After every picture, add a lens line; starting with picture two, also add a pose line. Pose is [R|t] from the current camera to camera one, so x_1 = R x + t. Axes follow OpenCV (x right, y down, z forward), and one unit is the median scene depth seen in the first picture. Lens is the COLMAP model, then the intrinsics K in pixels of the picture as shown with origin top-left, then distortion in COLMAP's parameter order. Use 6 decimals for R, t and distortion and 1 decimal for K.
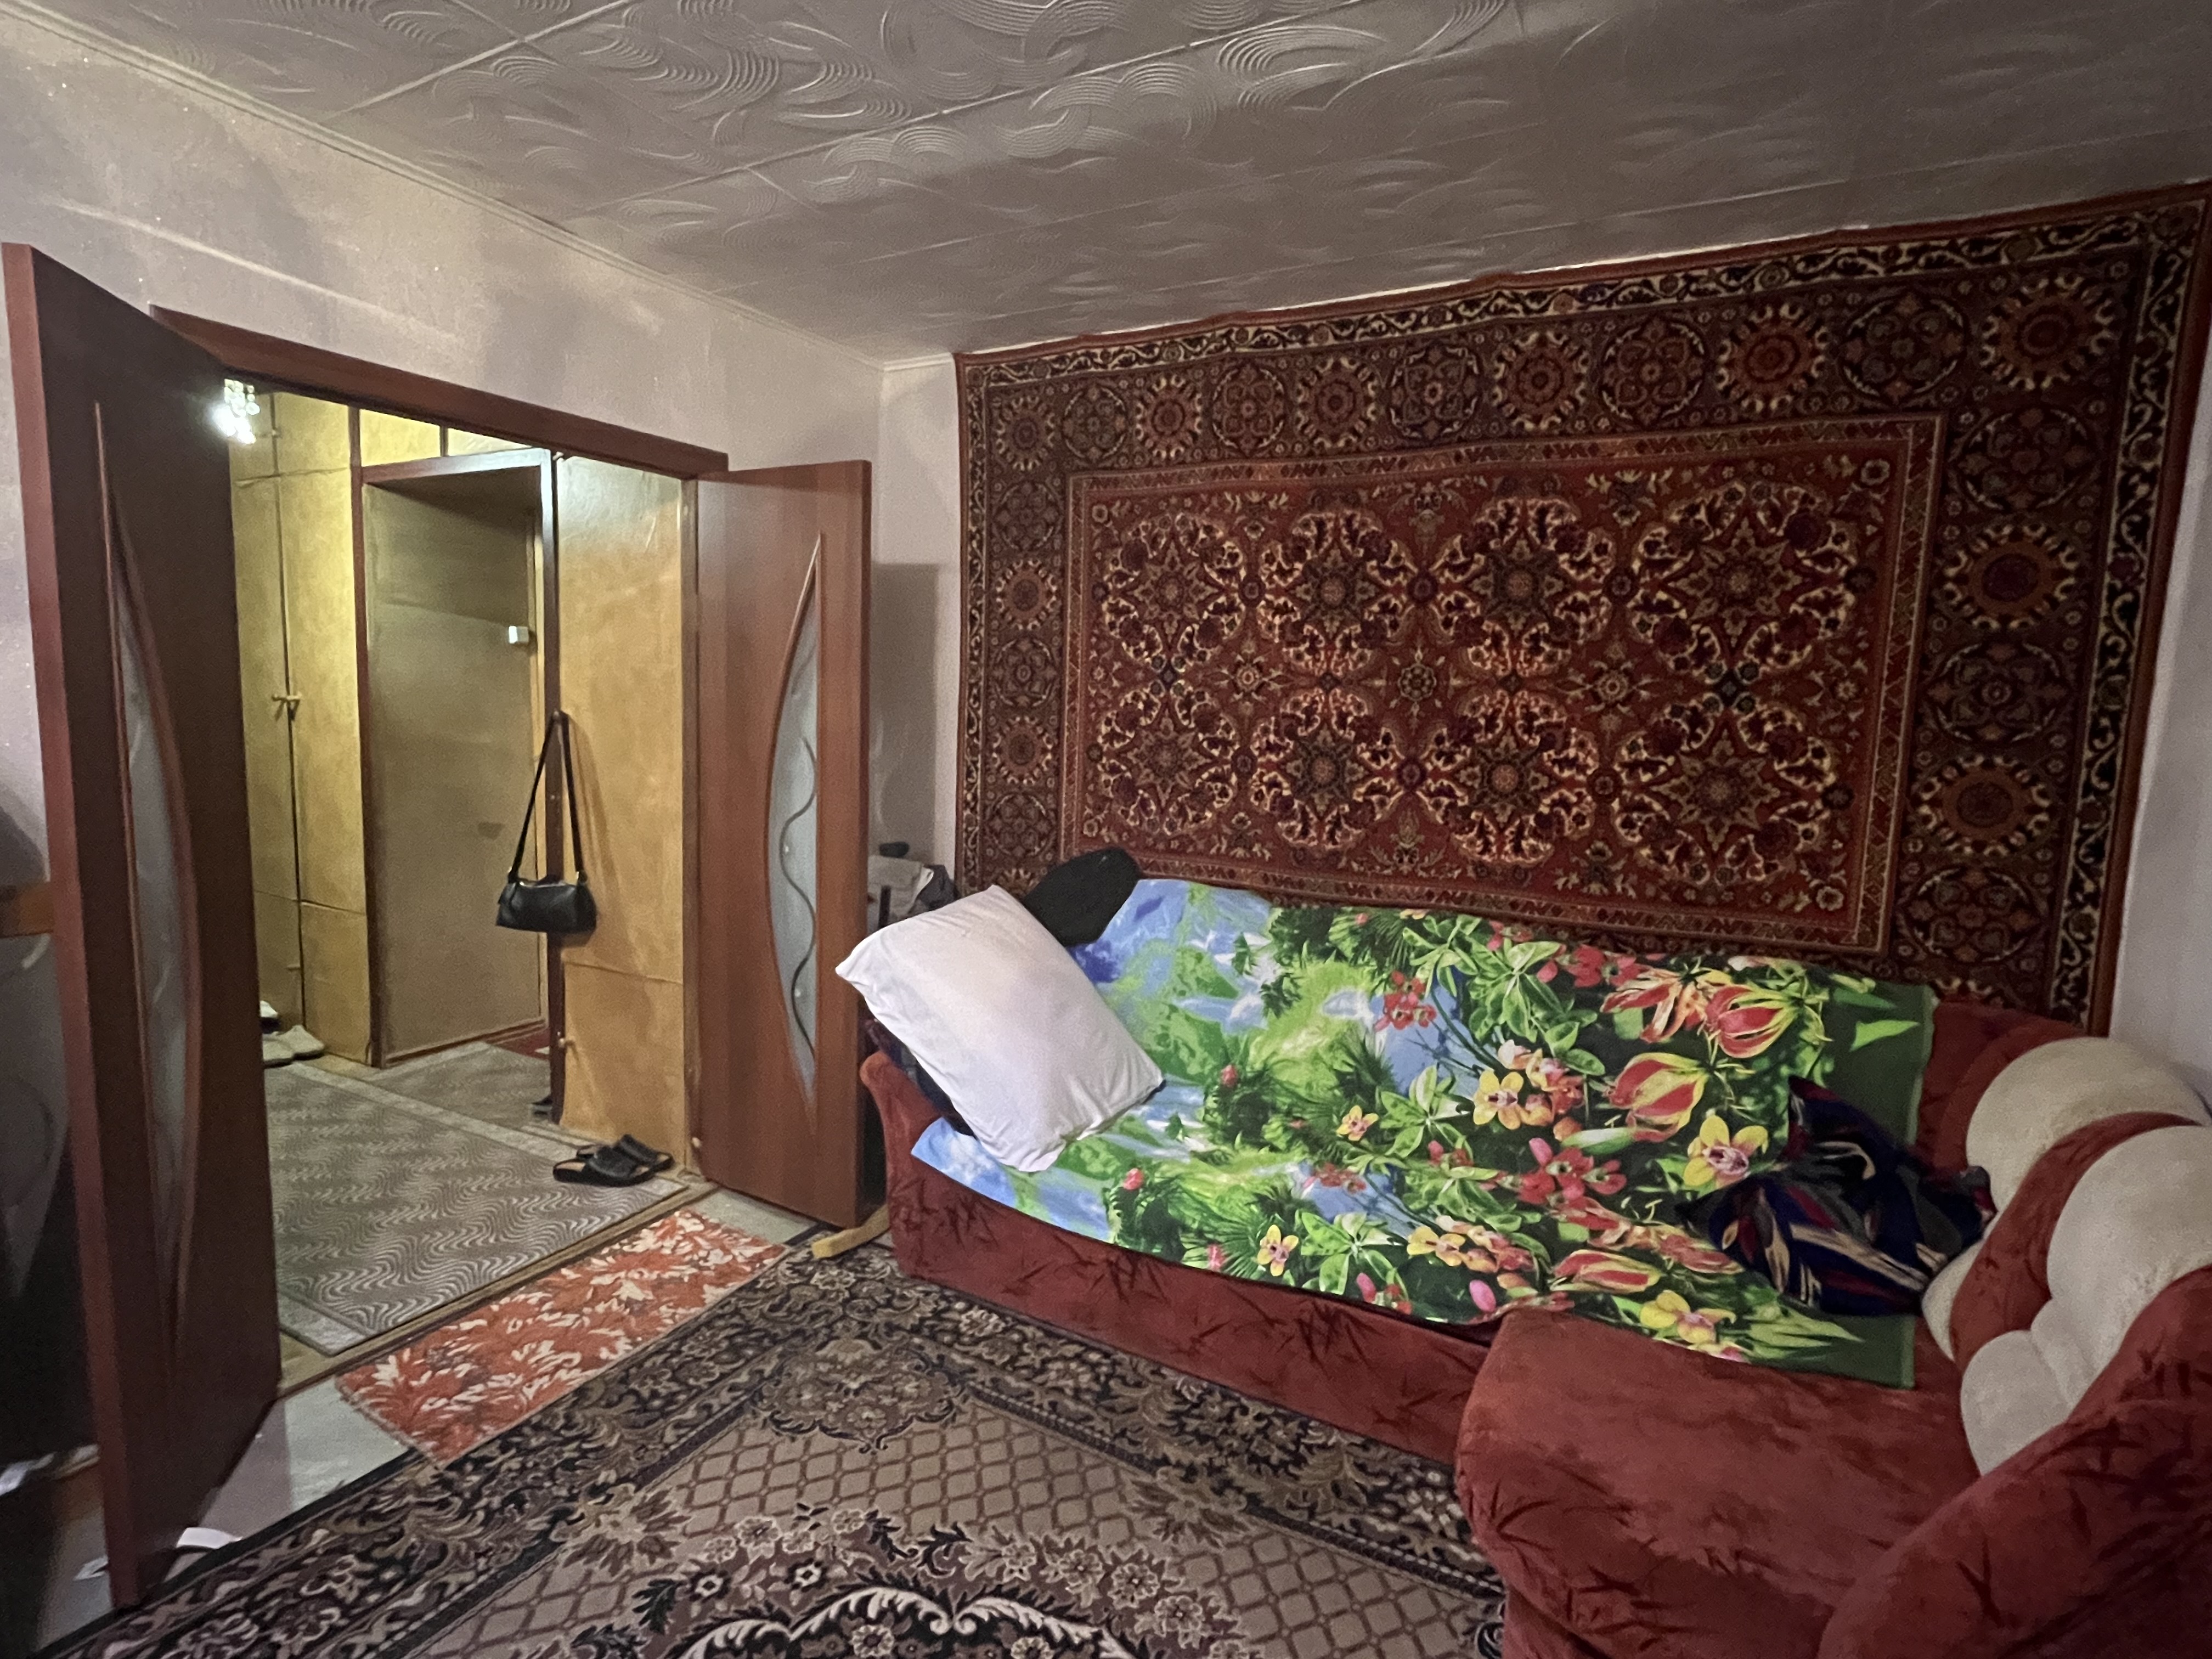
lens RADIAL K [[1117.2, 0, 1061.3], [0, 1117.2, 820.5], [0, 0, 1]] dist [-0.004643, 0.001037]
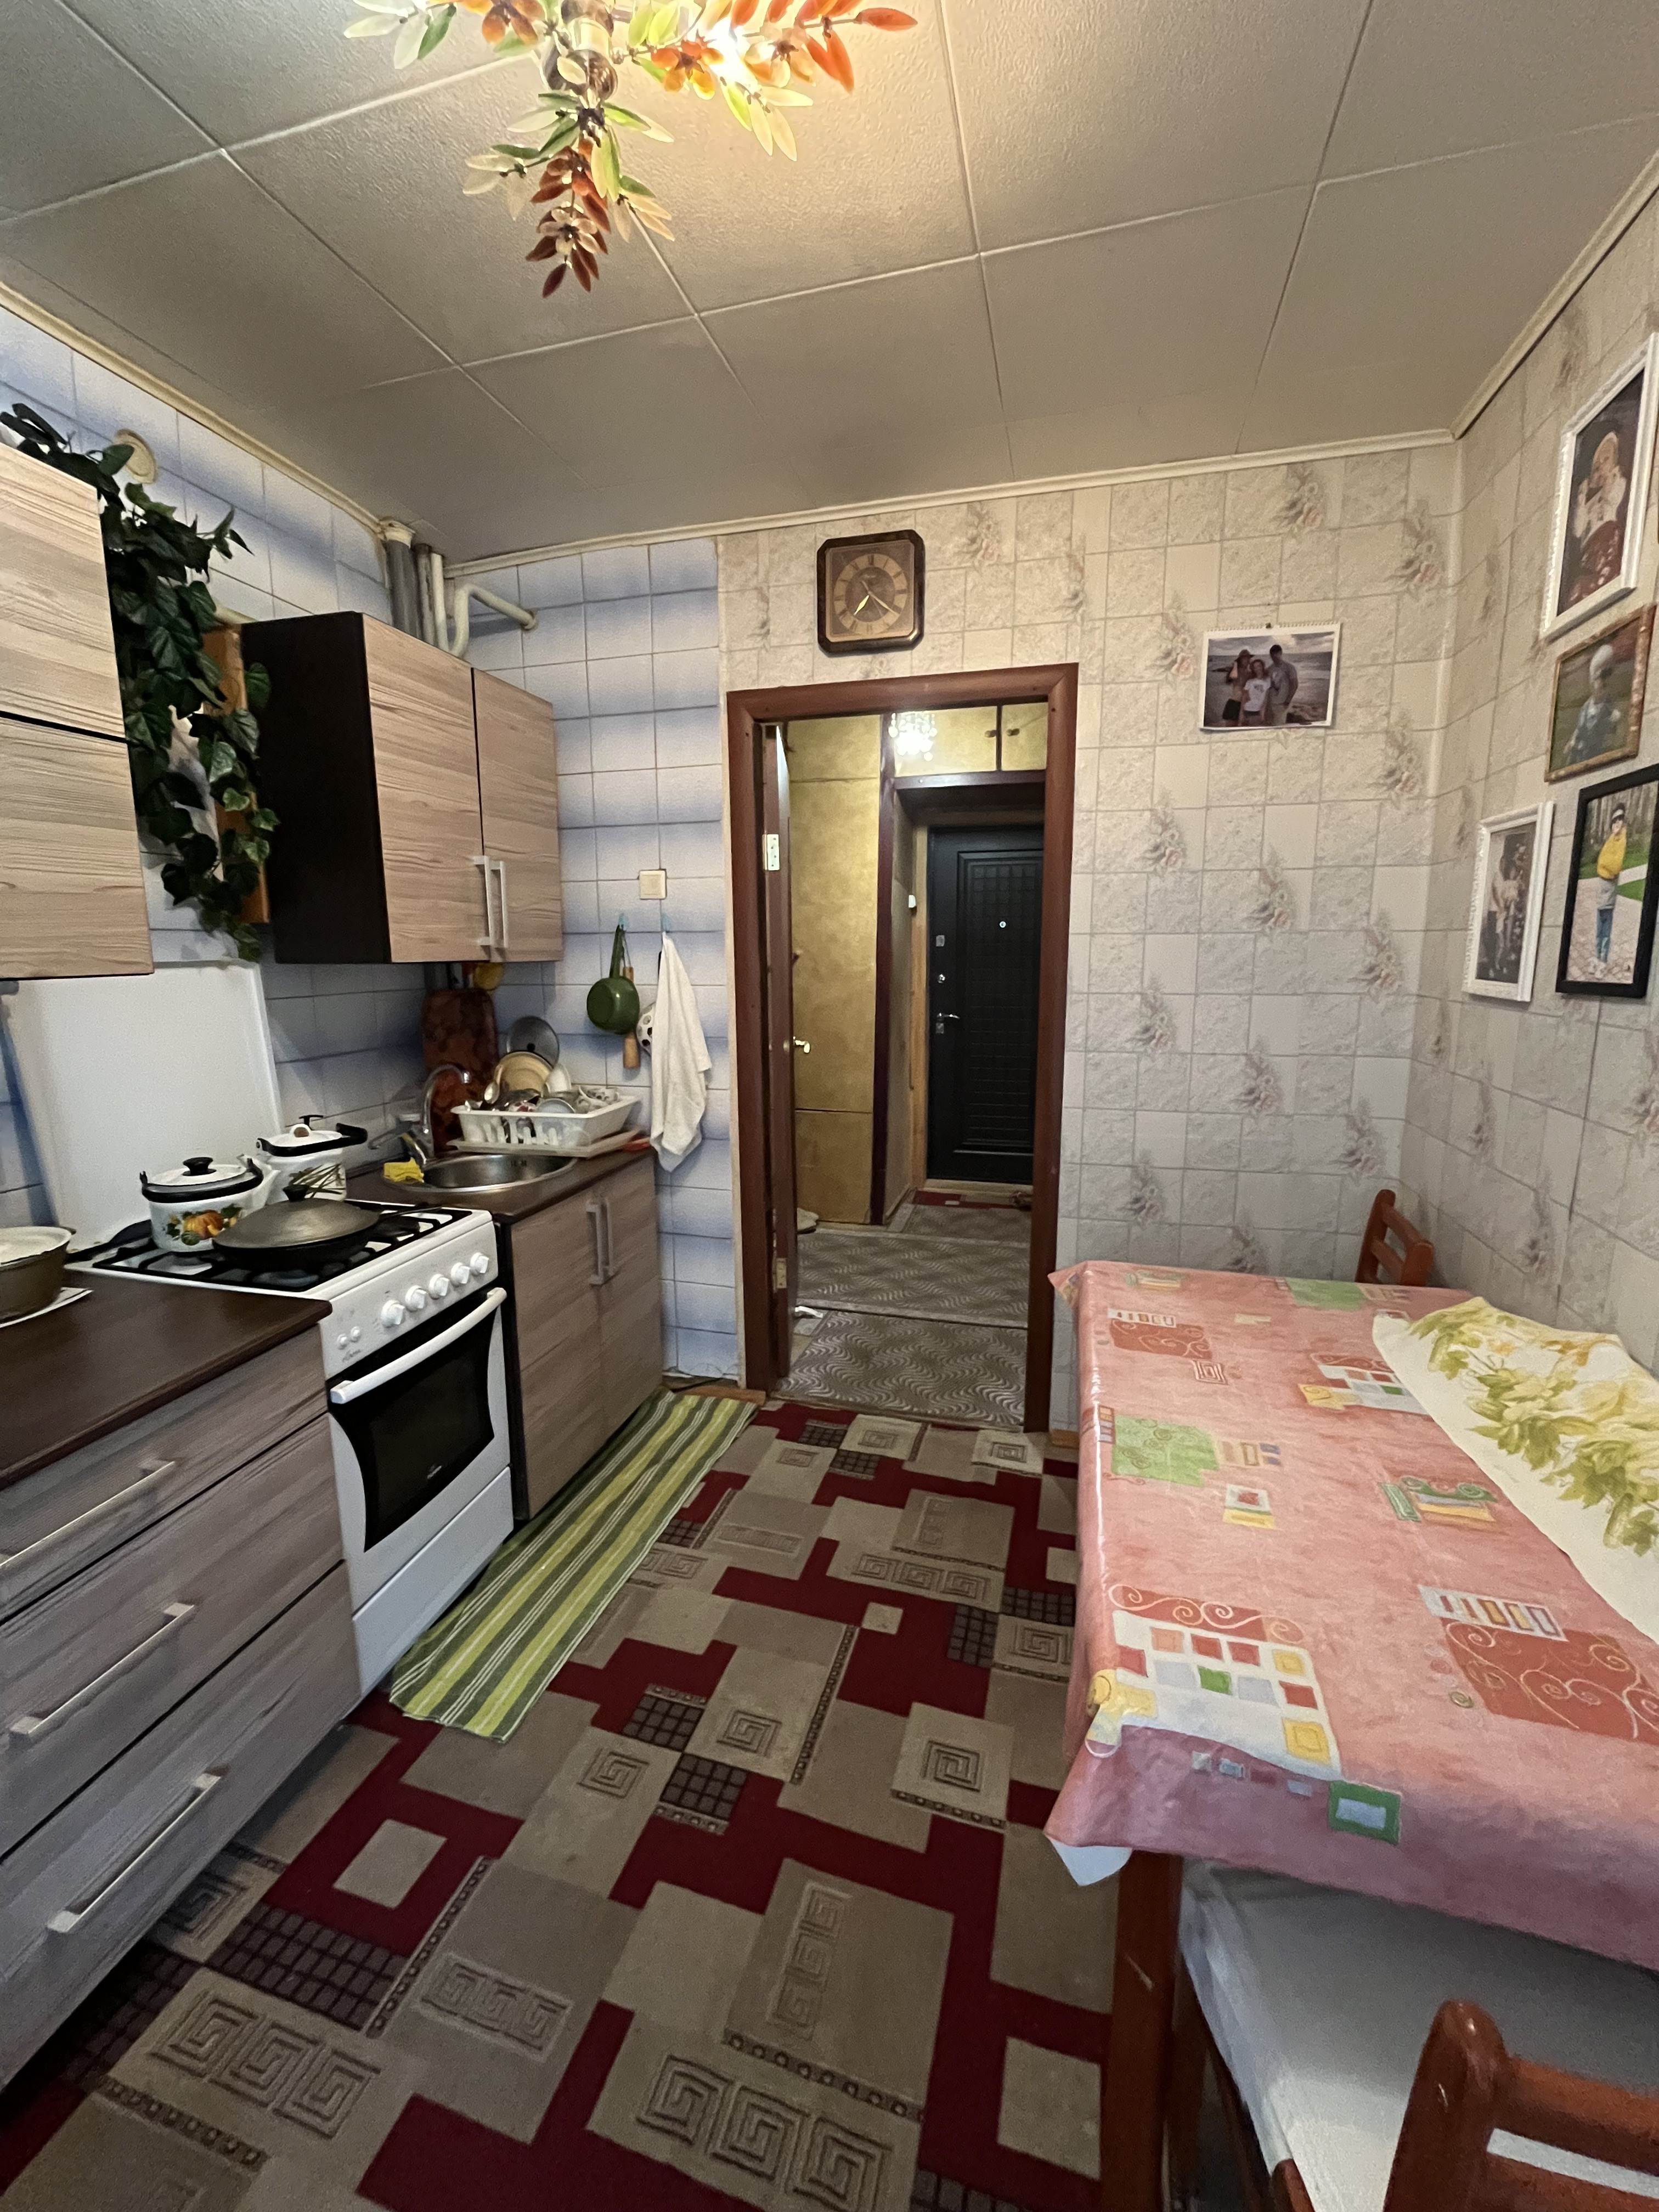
lens RADIAL K [[888.6, 0, 825.1], [0, 888.6, 1100.4], [0, 0, 1]] dist [0.000129, 0.000001]
pose [[0.973031, -0.077214, 0.217367, -0.910261], [0.061827, 0.995133, 0.076727, -0.017546], [-0.222234, -0.061219, 0.973070, -0.036246]]
